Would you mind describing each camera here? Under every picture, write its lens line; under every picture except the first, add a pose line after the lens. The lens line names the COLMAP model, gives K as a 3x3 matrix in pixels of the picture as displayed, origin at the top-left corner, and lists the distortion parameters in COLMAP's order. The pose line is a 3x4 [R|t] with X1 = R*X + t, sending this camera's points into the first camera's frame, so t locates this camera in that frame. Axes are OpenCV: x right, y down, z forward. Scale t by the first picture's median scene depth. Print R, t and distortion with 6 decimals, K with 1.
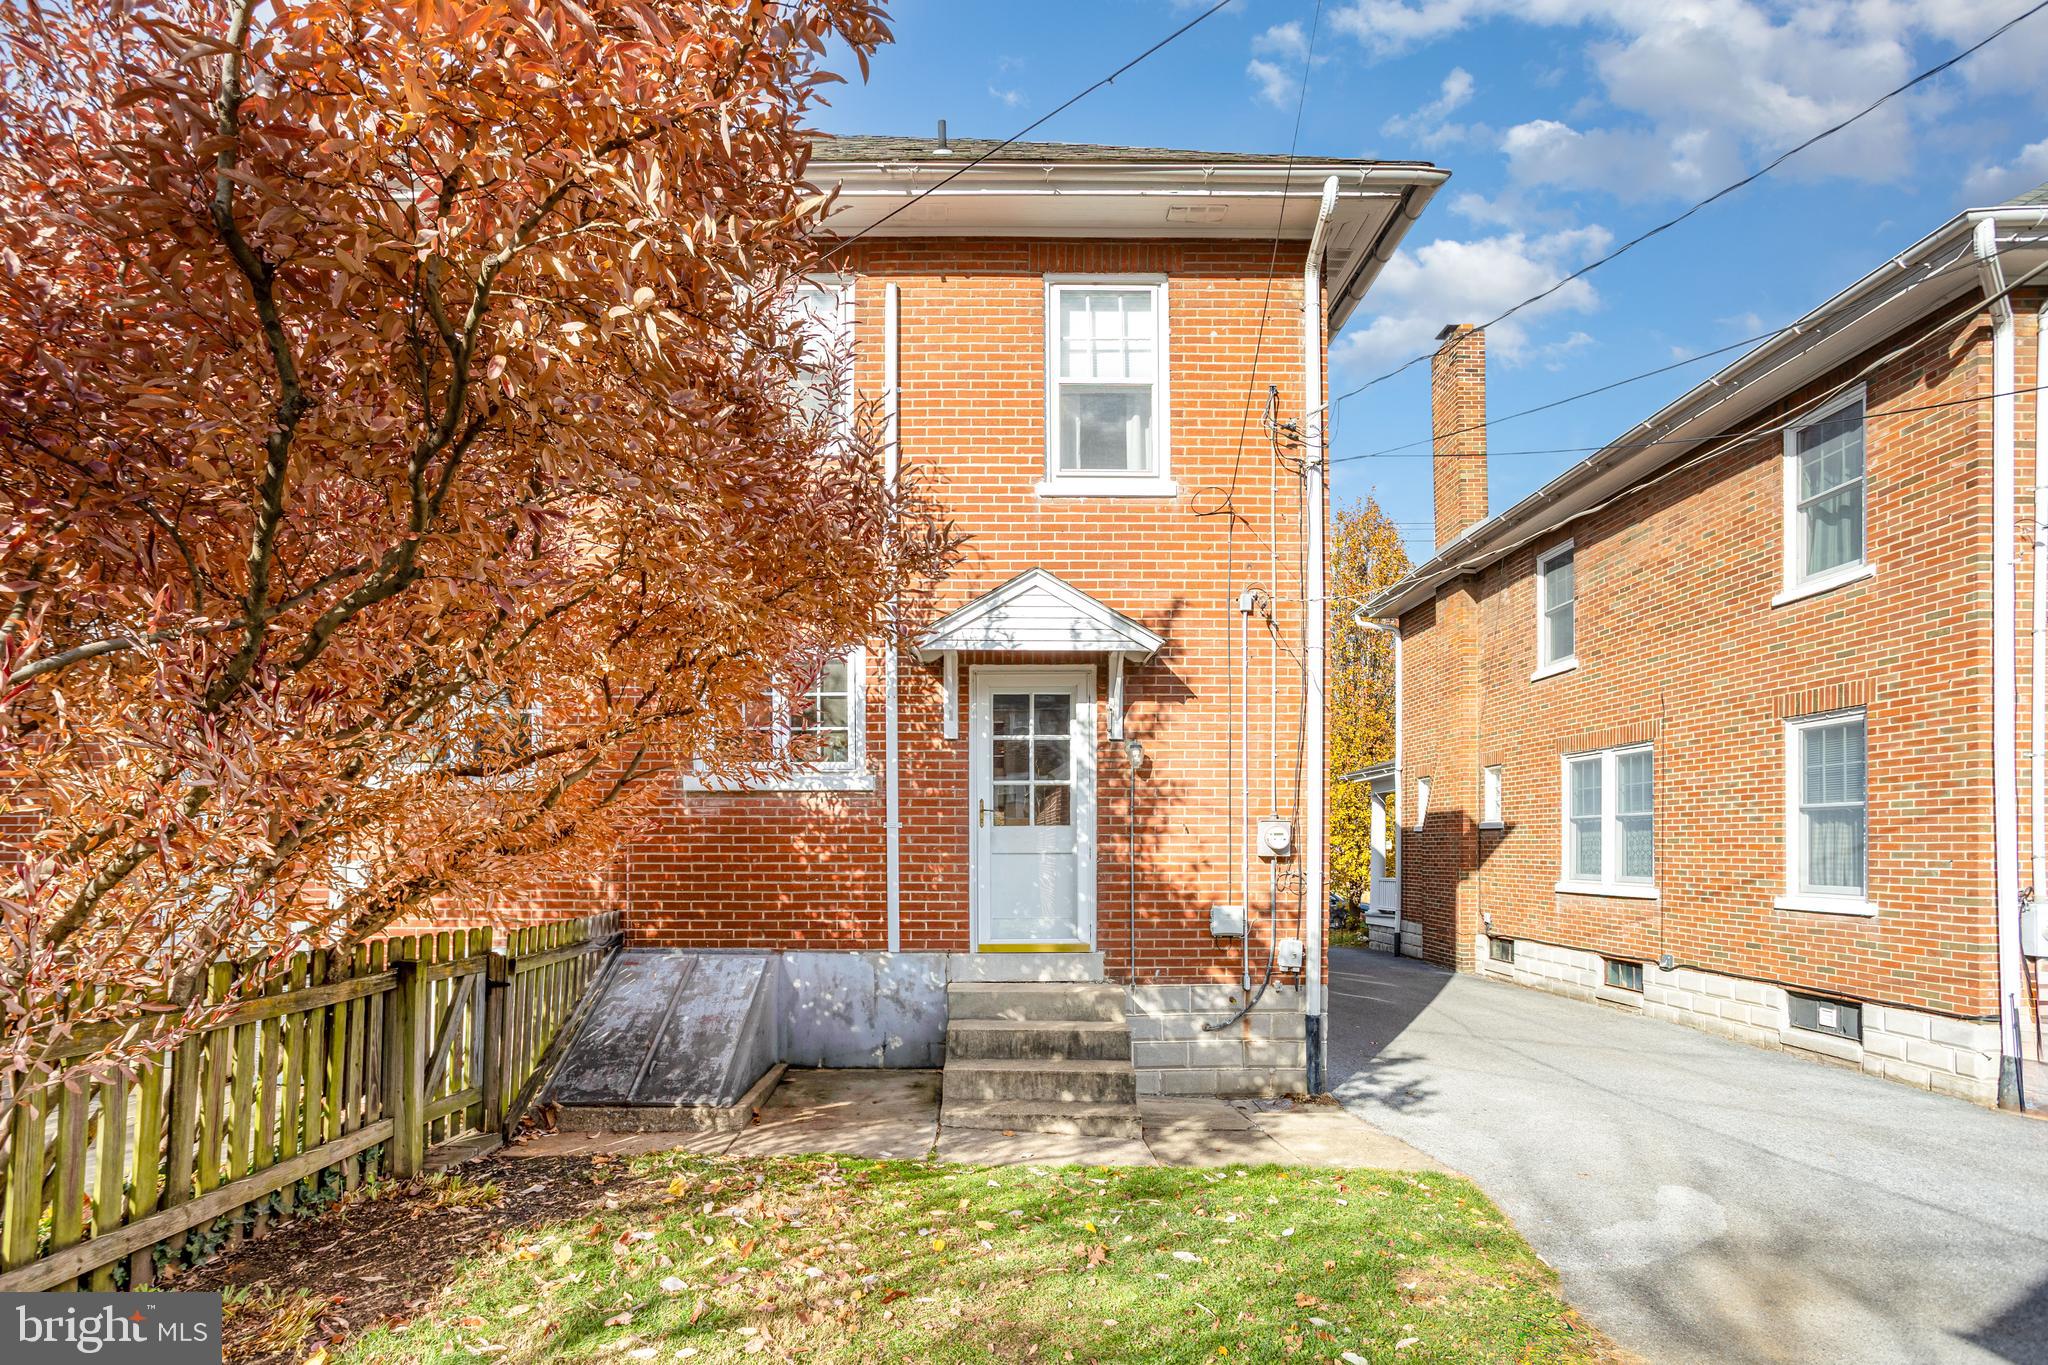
lens RADIAL K [[978.3, 0, 1016.6], [0, 978.3, 842.6], [0, 0, 1]] dist [0.000044, 0.001099]
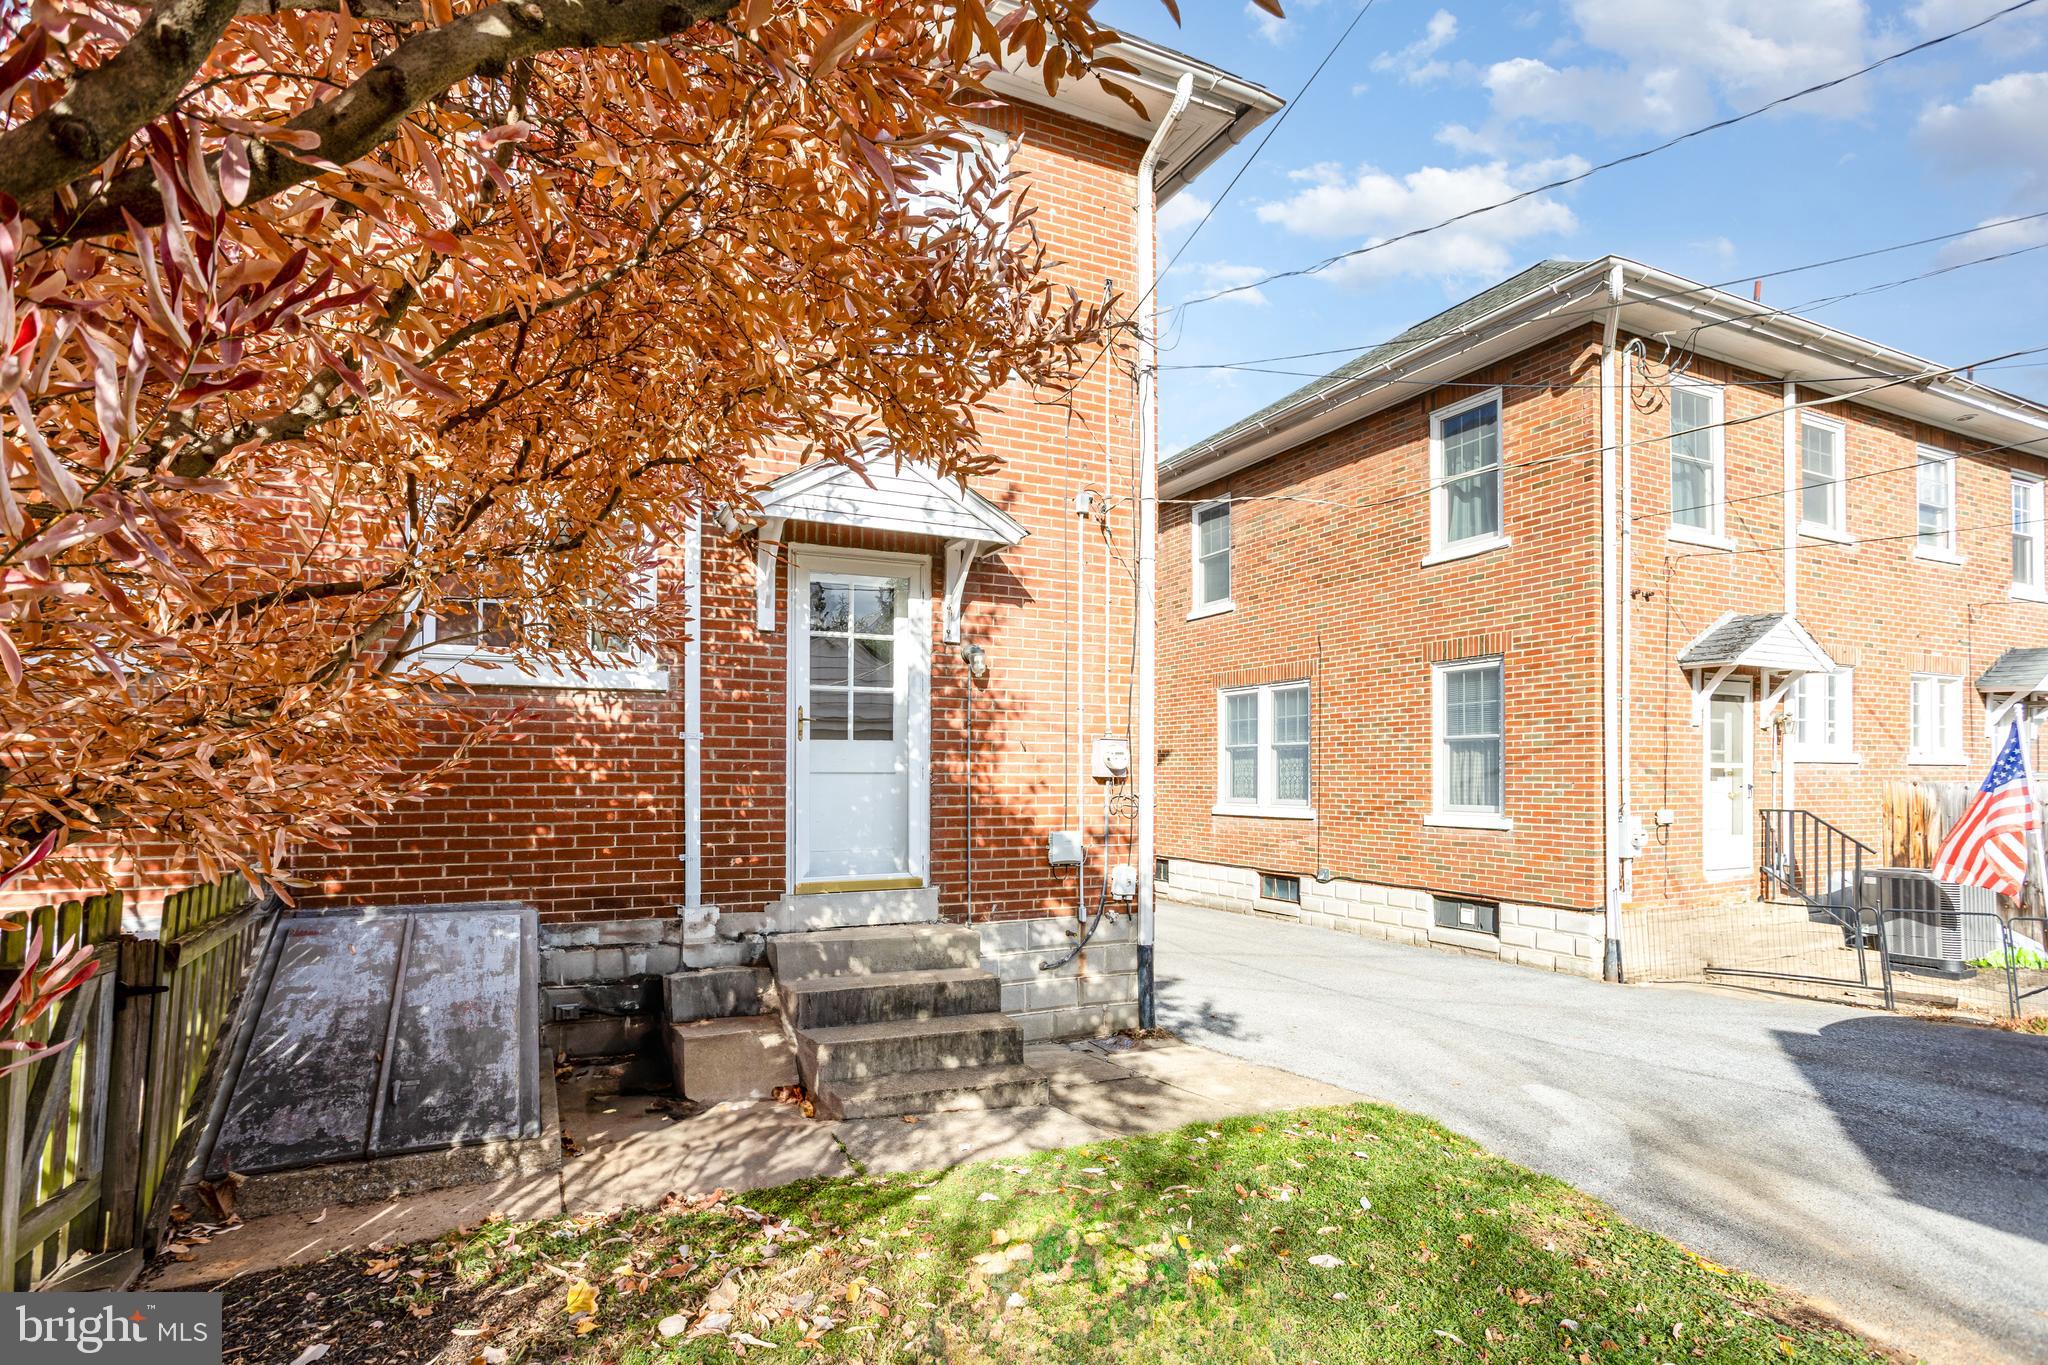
lens RADIAL K [[980.7, 0, 980.9], [0, 980.7, 755.5], [0, 0, 1]] dist [-0.014783, 0.019801]
pose [[0.913823, 0.012063, 0.405934, -0.229795], [-0.005043, 0.999819, -0.018358, 0.011023], [-0.406082, 0.014729, 0.913718, 0.191407]]
